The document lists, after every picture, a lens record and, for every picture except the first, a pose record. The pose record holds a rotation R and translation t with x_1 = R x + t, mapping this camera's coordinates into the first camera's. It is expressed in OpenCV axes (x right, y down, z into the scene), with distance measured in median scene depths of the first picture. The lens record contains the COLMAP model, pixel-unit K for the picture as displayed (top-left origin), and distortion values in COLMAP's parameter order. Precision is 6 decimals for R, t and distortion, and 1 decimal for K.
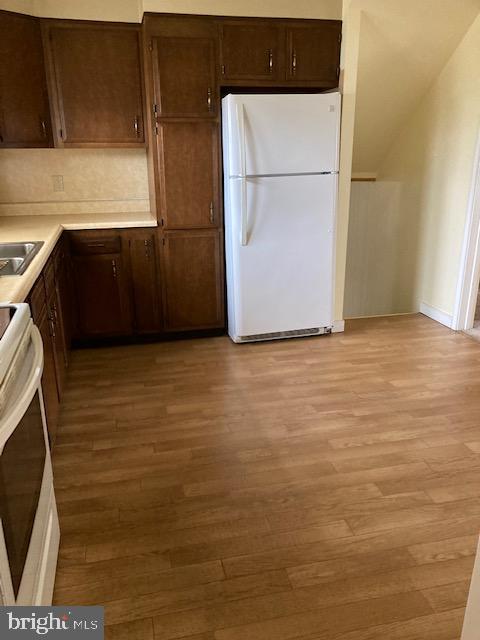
lens RADIAL K [[529.3, 0, 240.0], [0, 529.3, 320.0], [0, 0, 1]] dist [0.065901, -0.007424]
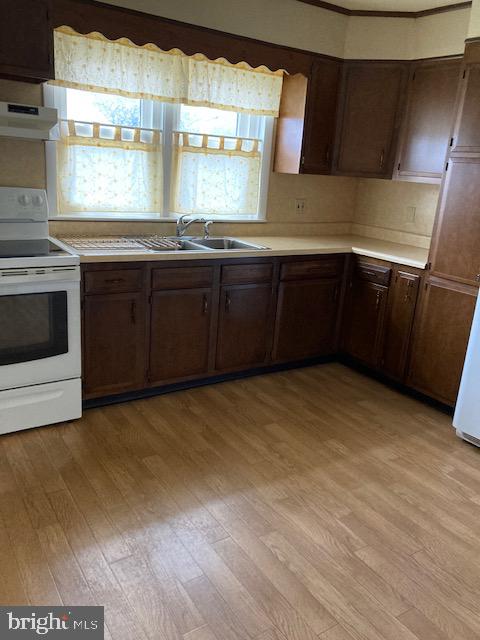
lens RADIAL K [[529.3, 0, 240.0], [0, 529.3, 320.0], [0, 0, 1]] dist [0.065901, -0.007424]
pose [[0.335067, 0.298111, -0.893790, 0.630036], [-0.359349, 0.917355, 0.171257, -0.154824], [0.870976, 0.263800, 0.414501, 0.421264]]
